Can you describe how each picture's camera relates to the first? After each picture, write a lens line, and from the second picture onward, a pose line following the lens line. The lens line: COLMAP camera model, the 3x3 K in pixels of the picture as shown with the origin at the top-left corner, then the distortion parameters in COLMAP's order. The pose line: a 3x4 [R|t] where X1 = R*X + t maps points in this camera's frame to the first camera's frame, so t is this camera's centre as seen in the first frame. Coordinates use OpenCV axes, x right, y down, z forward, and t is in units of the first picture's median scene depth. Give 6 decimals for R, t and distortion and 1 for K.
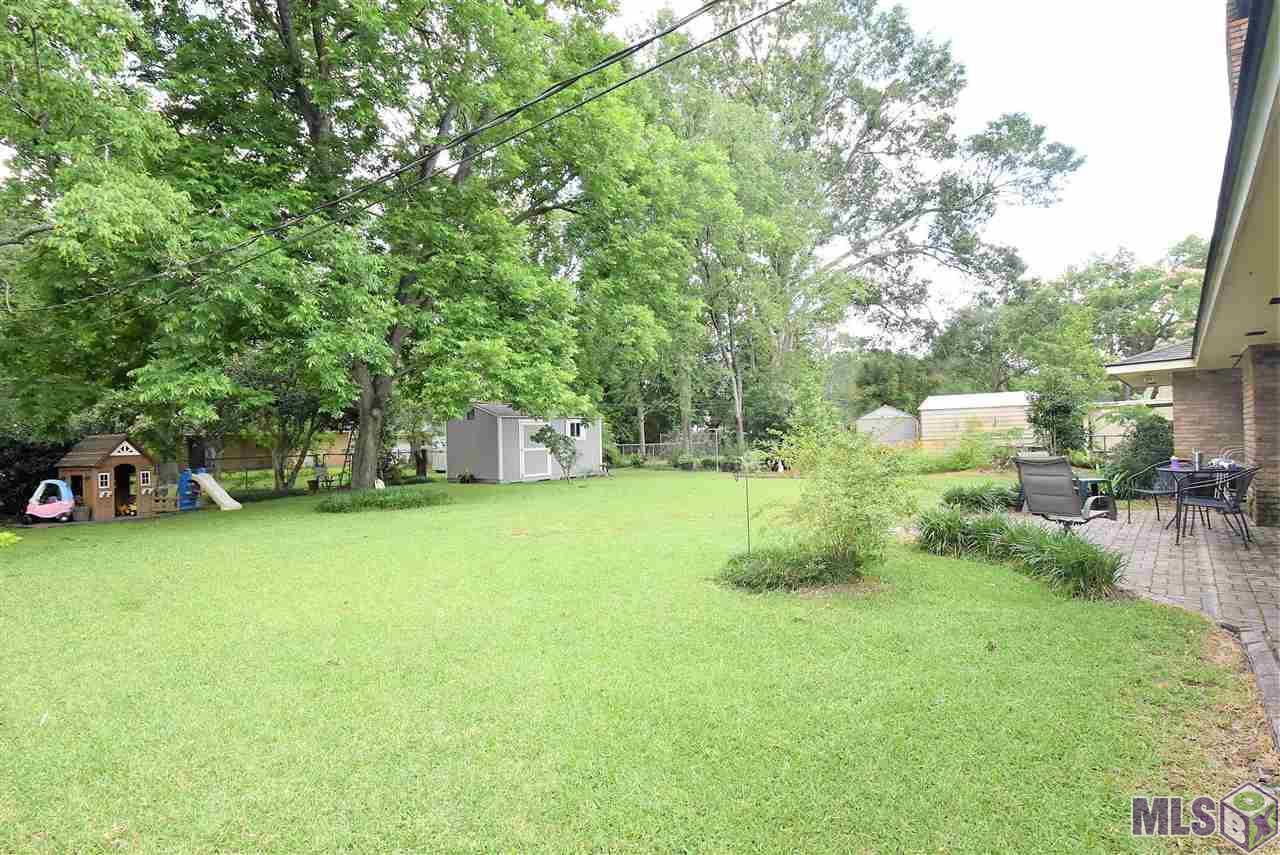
lens RADIAL K [[621.8, 0, 639.4], [0, 621.8, 411.7], [0, 0, 1]] dist [0.003344, -0.011199]
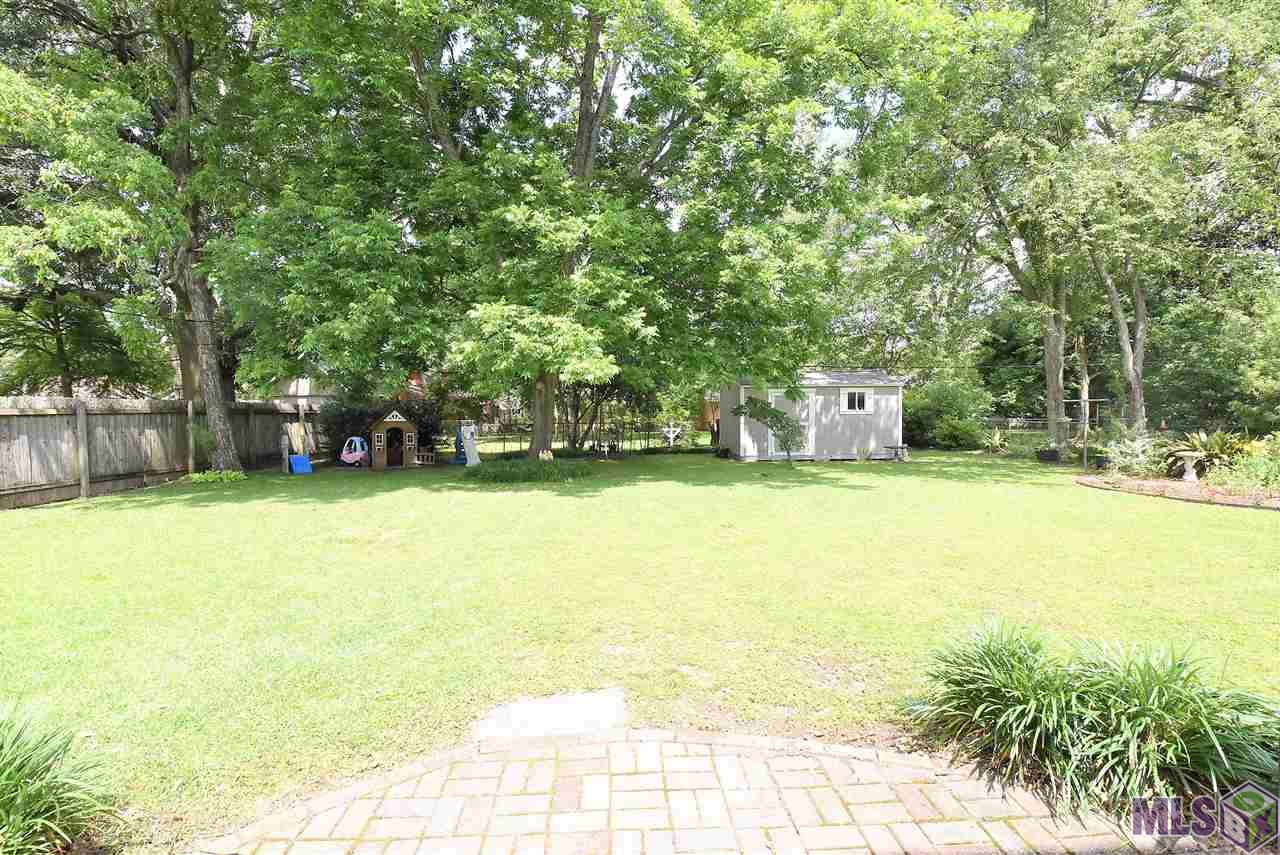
lens RADIAL K [[571.7, 0, 639.4], [0, 571.7, 411.8], [0, 0, 1]] dist [0.008214, -0.013327]
pose [[0.684655, 0.018317, -0.728637, 0.279596], [0.023234, 0.998628, 0.046936, 0.002287], [0.728497, -0.049064, 0.683290, 0.328031]]
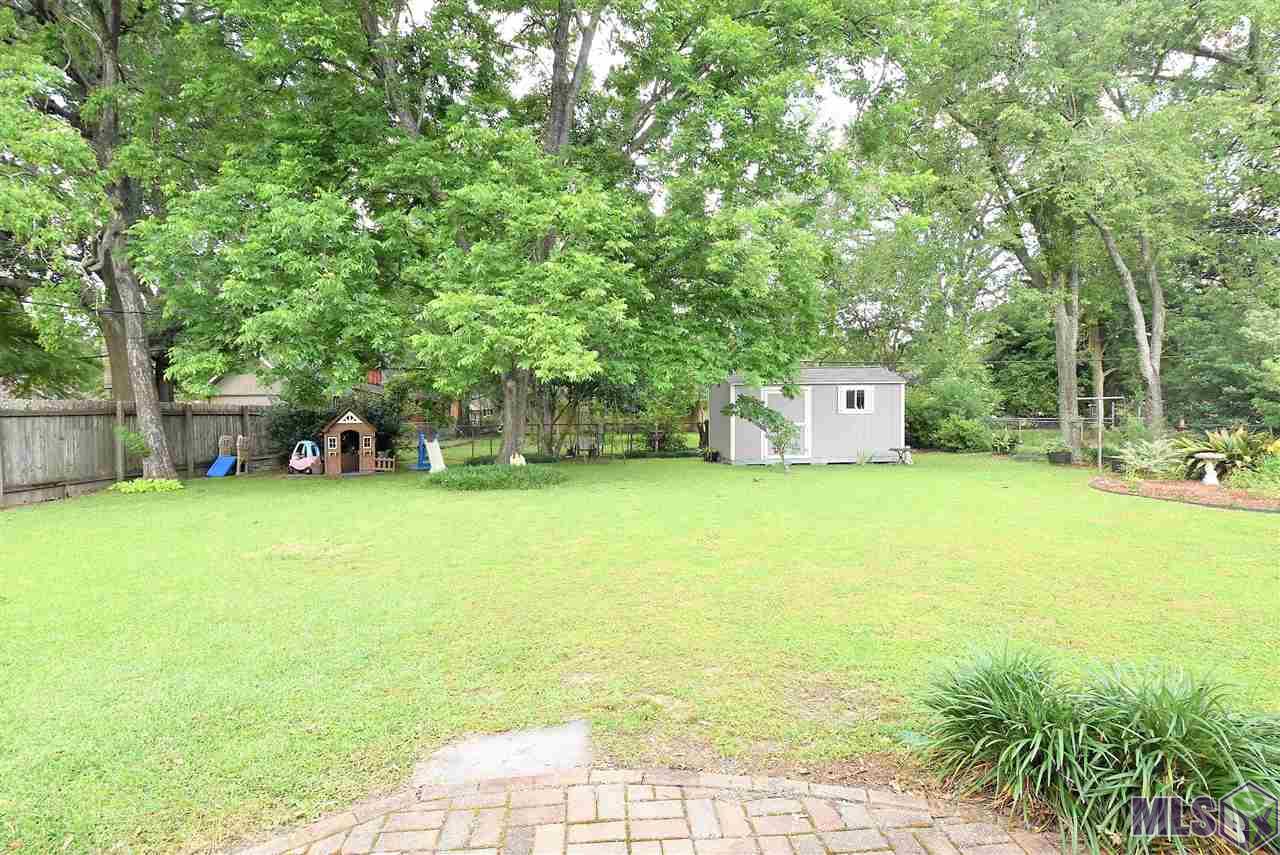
lens RADIAL K [[621.8, 0, 639.4], [0, 621.8, 411.7], [0, 0, 1]] dist [0.003344, -0.011199]
pose [[0.701380, 0.015597, -0.712617, 0.279354], [0.025572, 0.998566, 0.047024, 0.002776], [0.712329, -0.051204, 0.699975, 0.335843]]
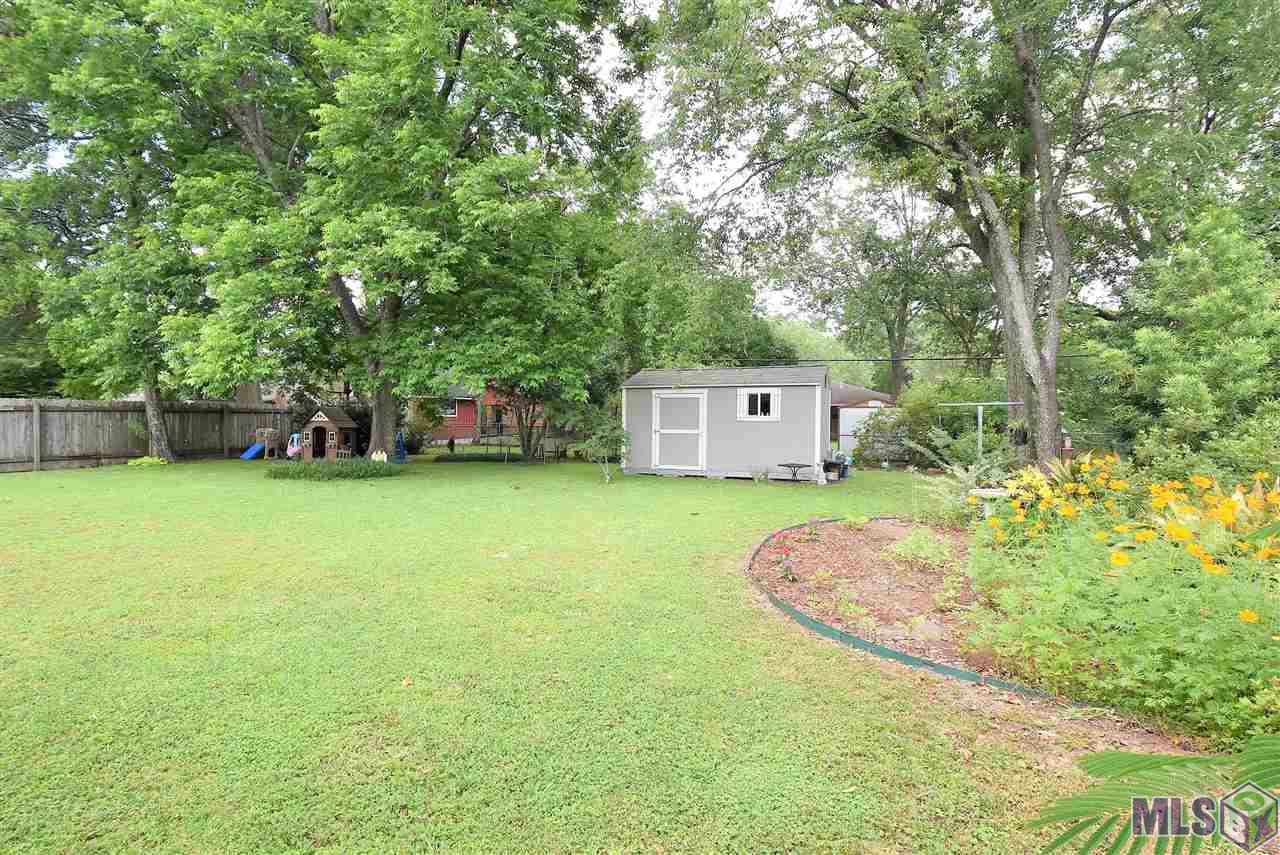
lens RADIAL K [[621.8, 0, 639.4], [0, 621.8, 411.7], [0, 0, 1]] dist [0.003344, -0.011199]
pose [[0.303871, 0.018120, -0.952541, 0.525618], [0.029101, 0.999176, 0.028291, 0.017514], [0.952269, -0.036317, 0.303093, 0.790293]]
